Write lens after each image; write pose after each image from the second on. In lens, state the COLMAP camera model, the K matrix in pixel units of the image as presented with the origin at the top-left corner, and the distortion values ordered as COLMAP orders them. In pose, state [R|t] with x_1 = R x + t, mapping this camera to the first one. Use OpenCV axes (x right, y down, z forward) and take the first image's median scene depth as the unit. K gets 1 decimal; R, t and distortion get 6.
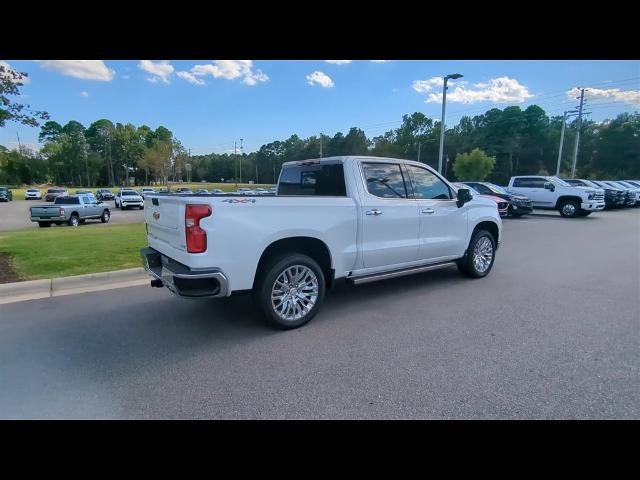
lens RADIAL K [[362.0, 0, 320.0], [0, 362.0, 240.0], [0, 0, 1]] dist [-0.001481, 0.000302]
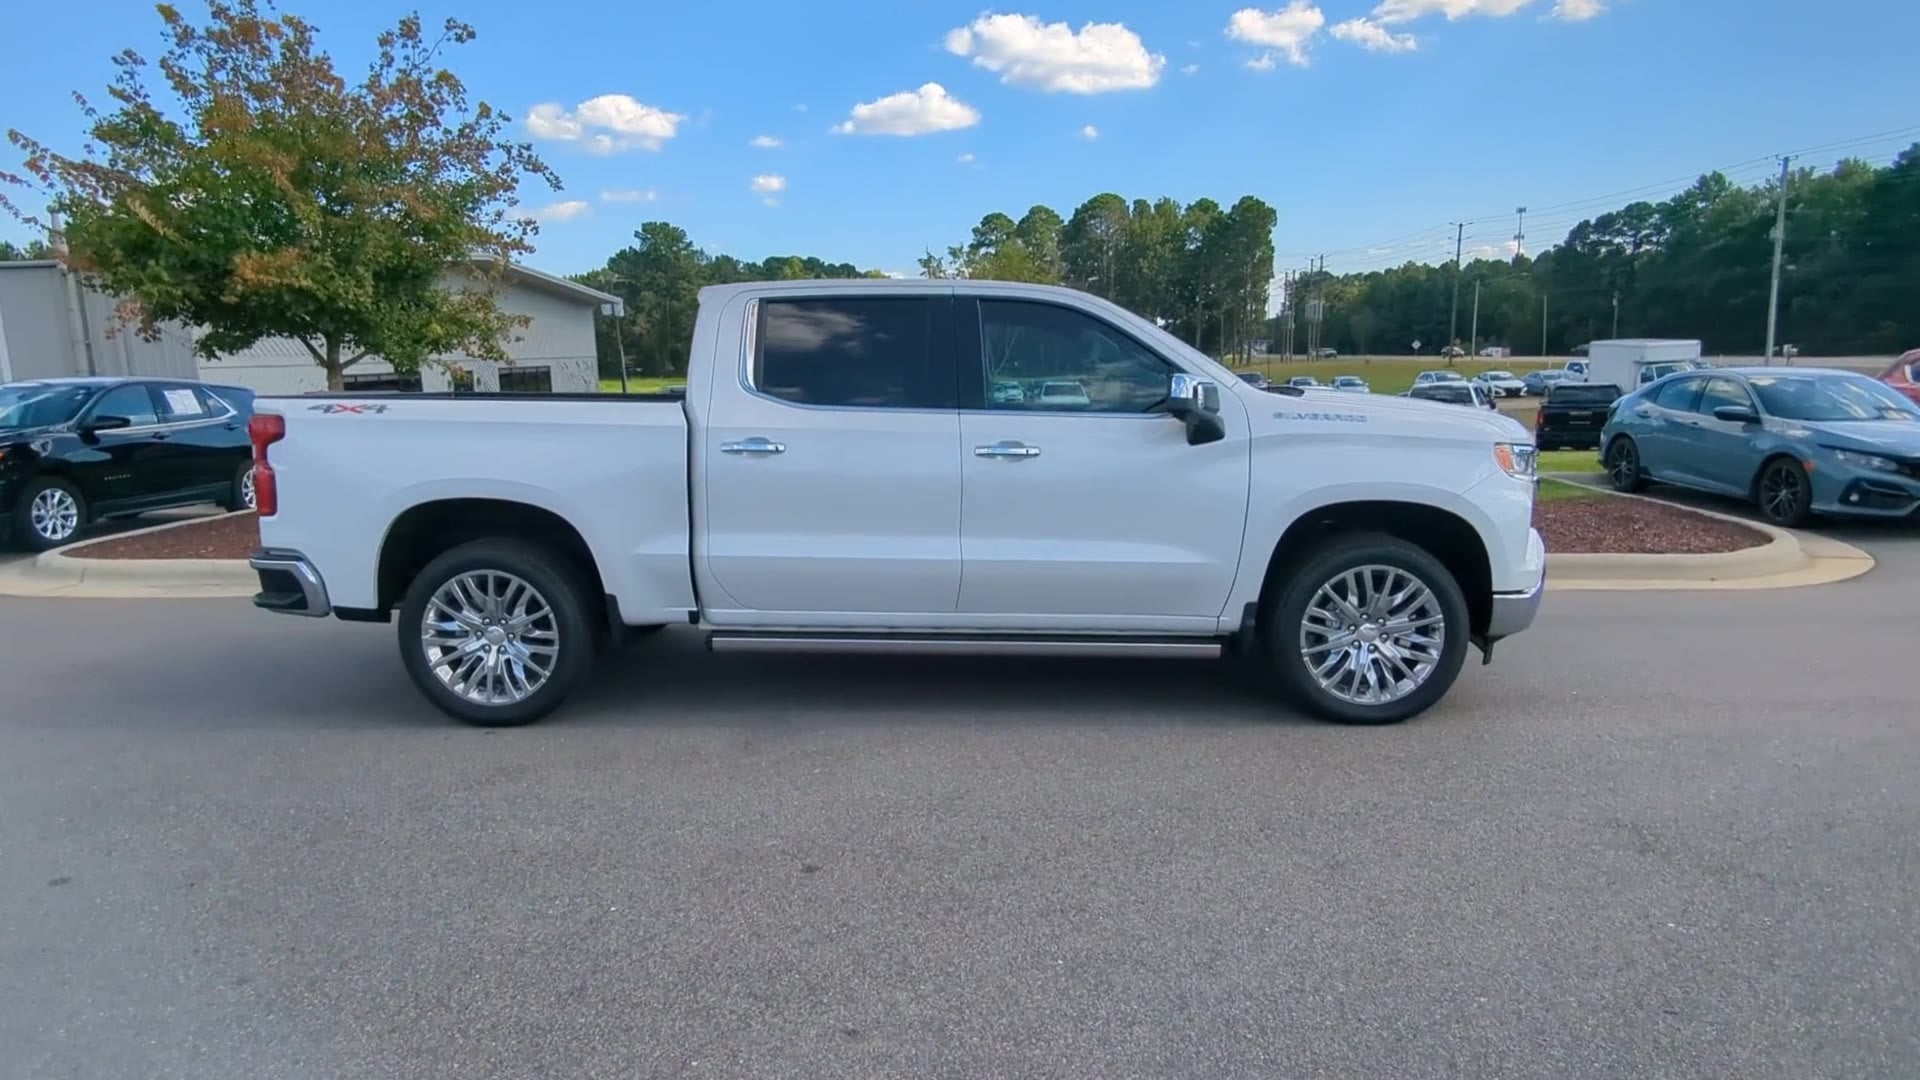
lens RADIAL K [[1087.4, 0, 959.5], [0, 1087.4, 538.6], [0, 0, 1]] dist [-0.002280, 0.000846]
pose [[0.787422, 0.083283, -0.610763, 1.013776], [-0.077330, 0.996349, 0.036164, -0.046248], [0.611545, 0.018755, 0.790987, 0.340304]]
